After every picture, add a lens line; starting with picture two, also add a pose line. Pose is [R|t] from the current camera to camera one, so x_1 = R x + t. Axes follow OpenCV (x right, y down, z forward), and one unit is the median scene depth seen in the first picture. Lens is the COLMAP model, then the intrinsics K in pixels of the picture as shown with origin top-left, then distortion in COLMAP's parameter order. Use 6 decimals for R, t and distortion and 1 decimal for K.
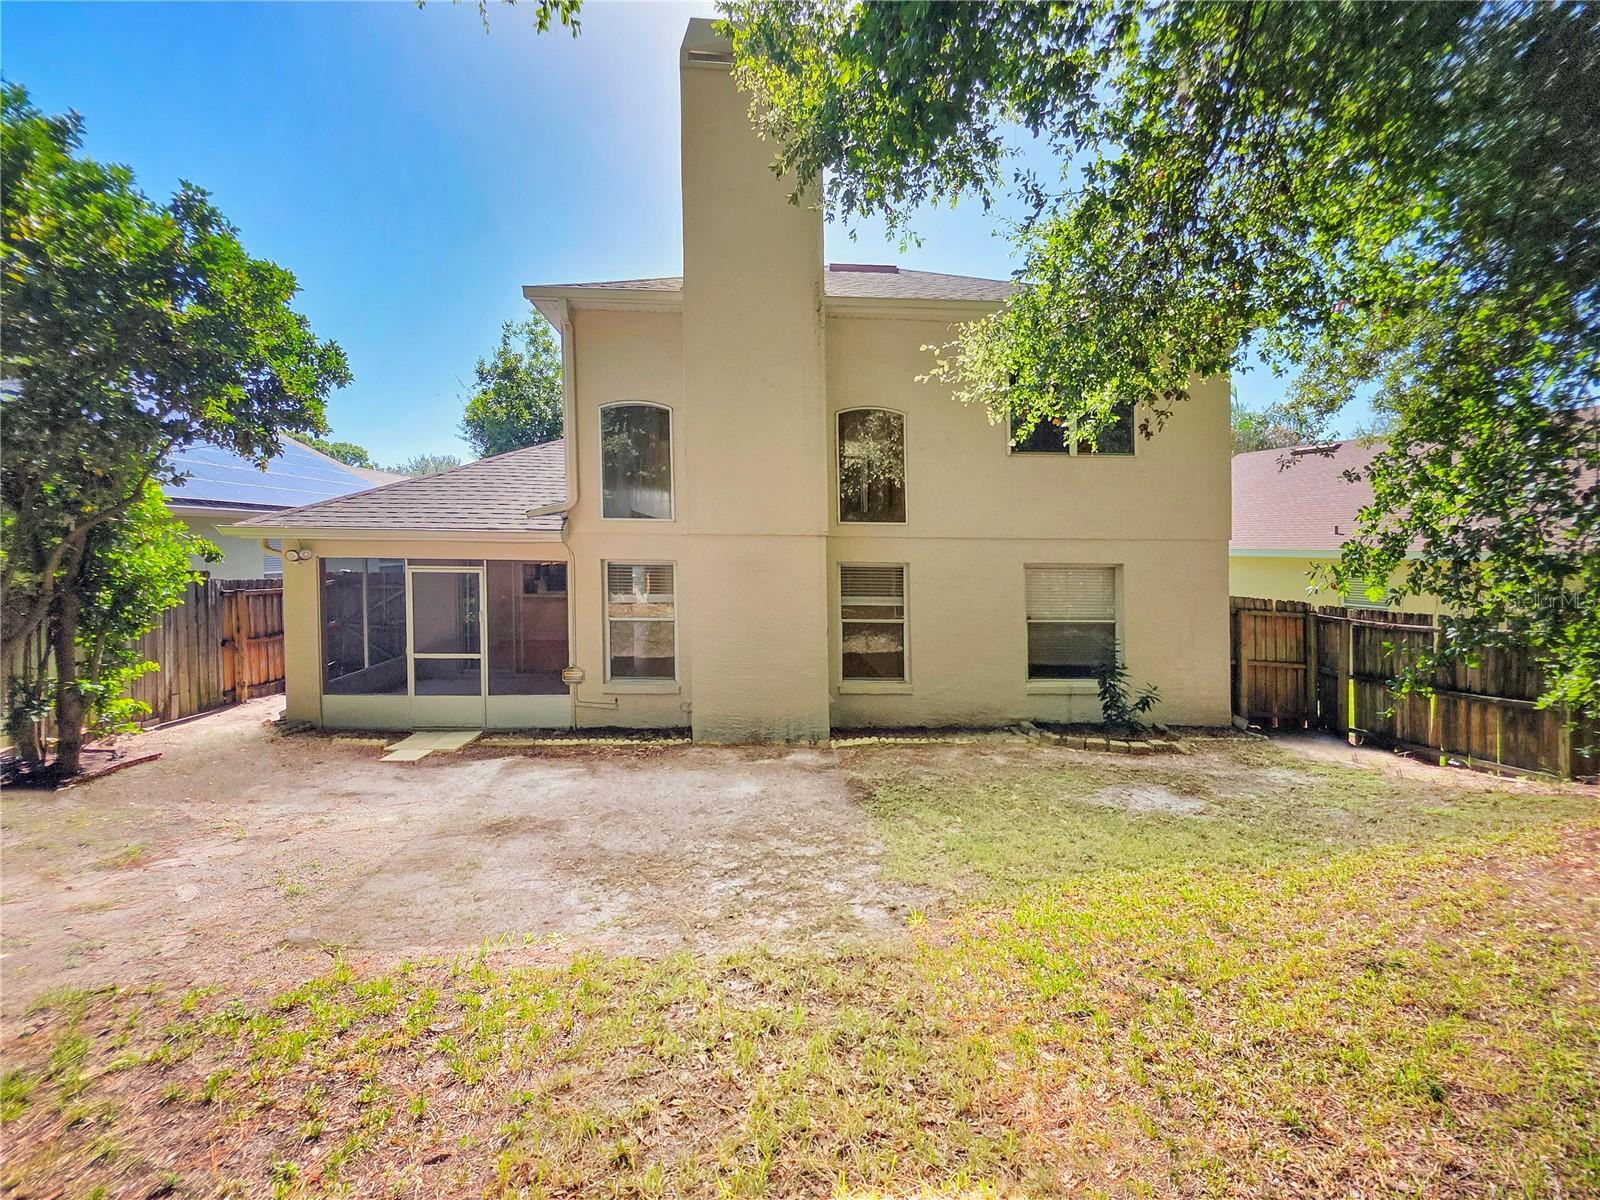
lens RADIAL K [[667.5, 0, 792.2], [0, 667.5, 576.8], [0, 0, 1]] dist [-0.000455, 0.000164]
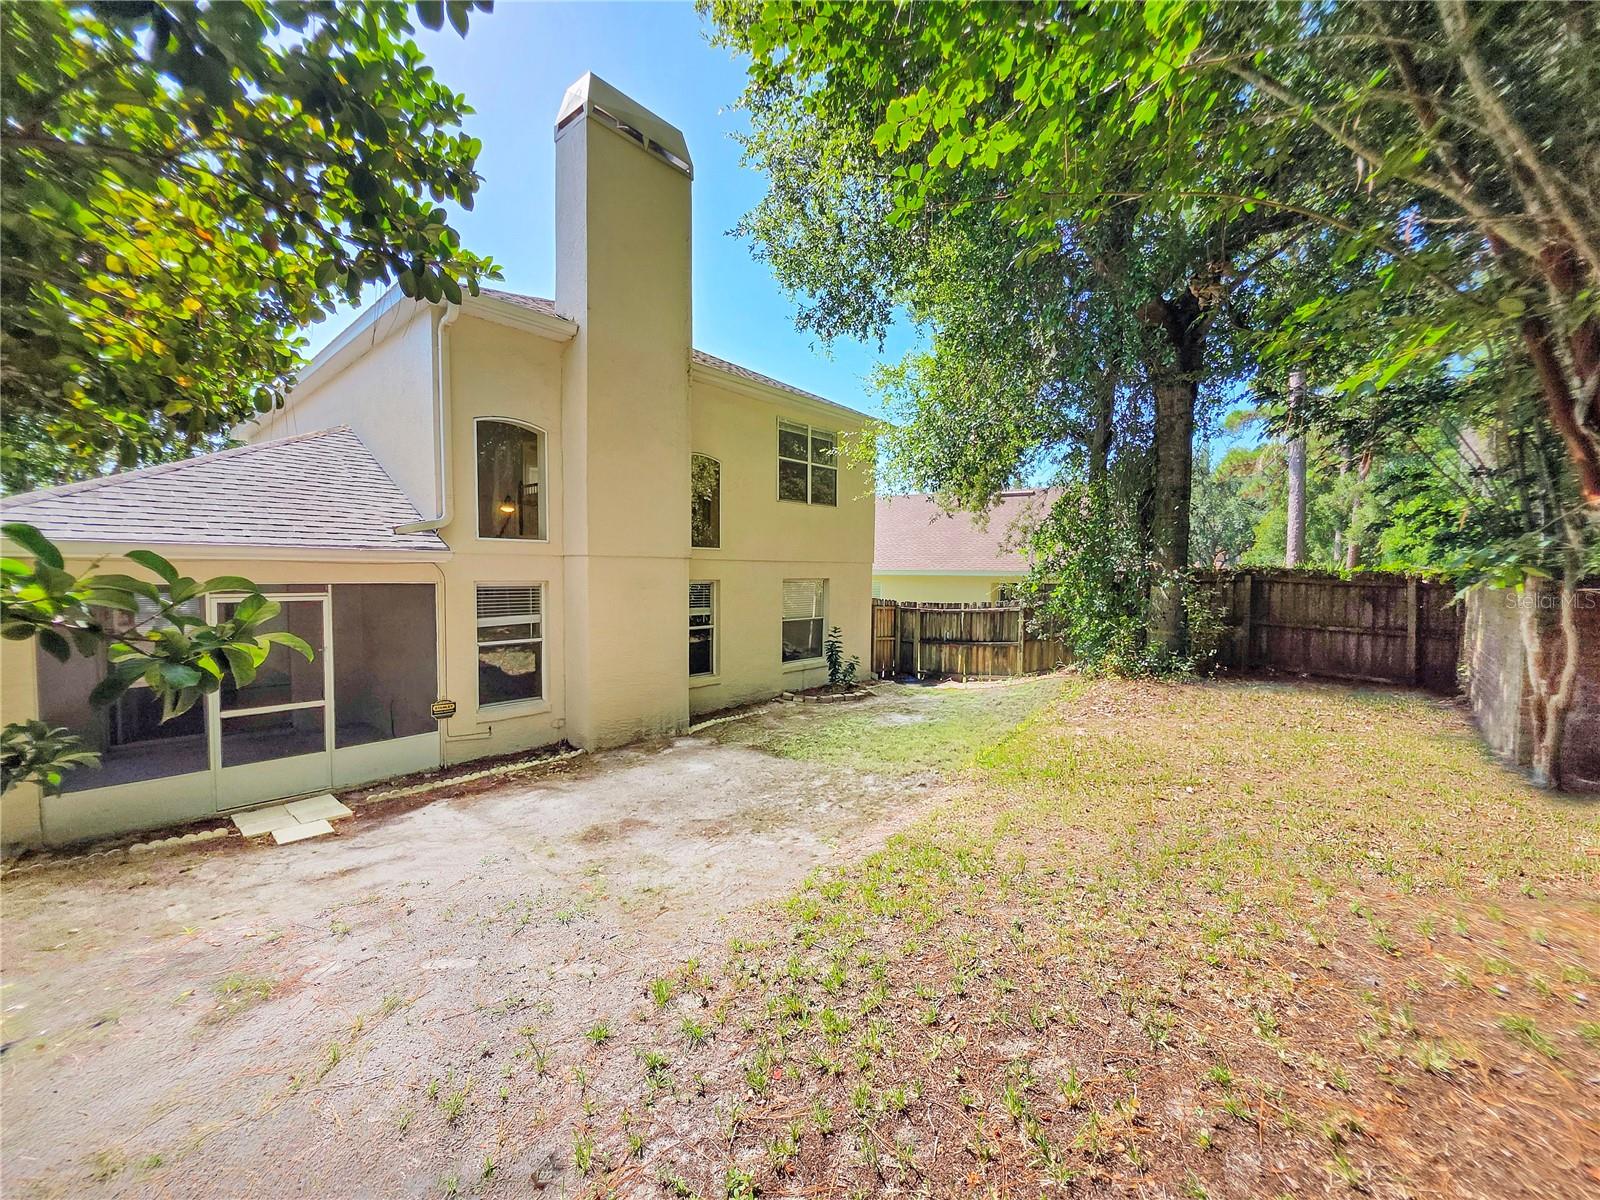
lens RADIAL K [[650.7, 0, 773.2], [0, 650.7, 601.9], [0, 0, 1]] dist [-0.001062, -0.000217]
pose [[0.716835, -0.039519, 0.696122, -0.653844], [0.032633, 0.999200, 0.023121, -0.004430], [-0.696479, 0.006142, 0.717551, 0.049397]]
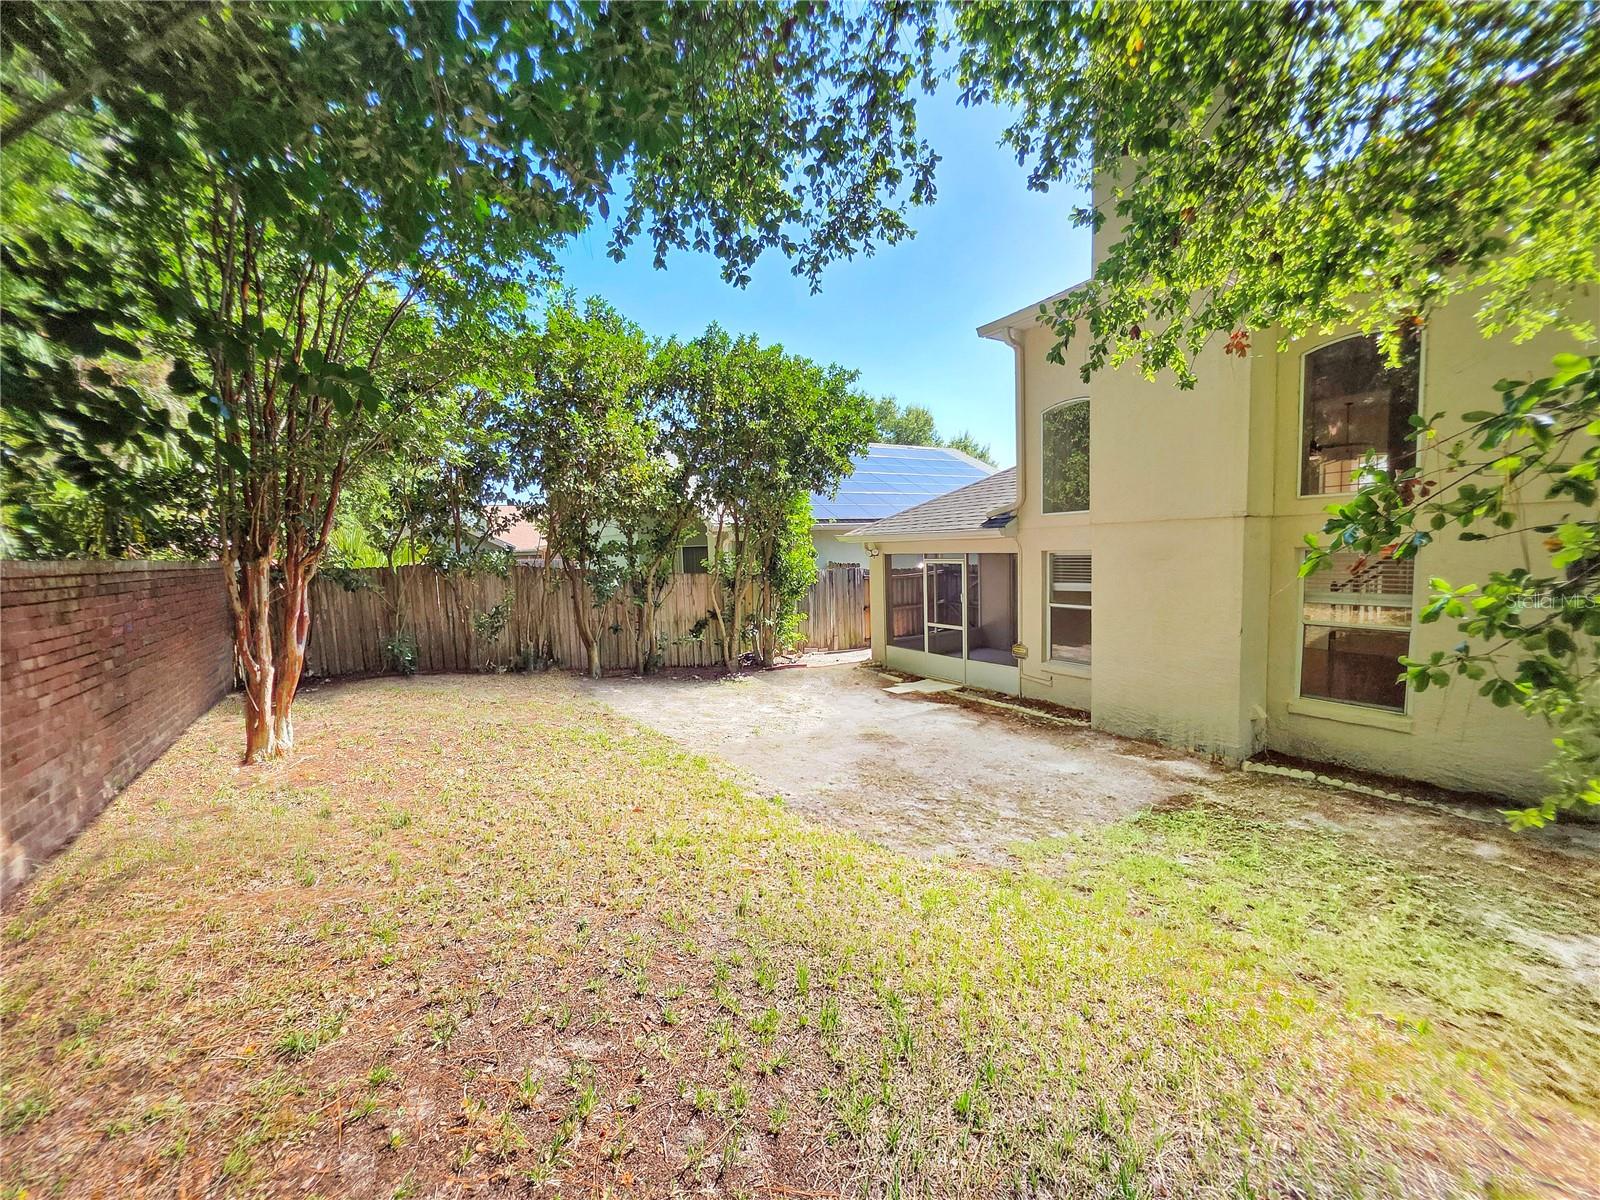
lens RADIAL K [[654.1, 0, 804.8], [0, 654.1, 609.0], [0, 0, 1]] dist [-0.011895, 0.000087]
pose [[0.481039, 0.053720, -0.875052, 0.511727], [-0.005647, 0.998290, 0.058182, 0.010551], [0.876681, -0.023046, 0.480520, 0.132850]]
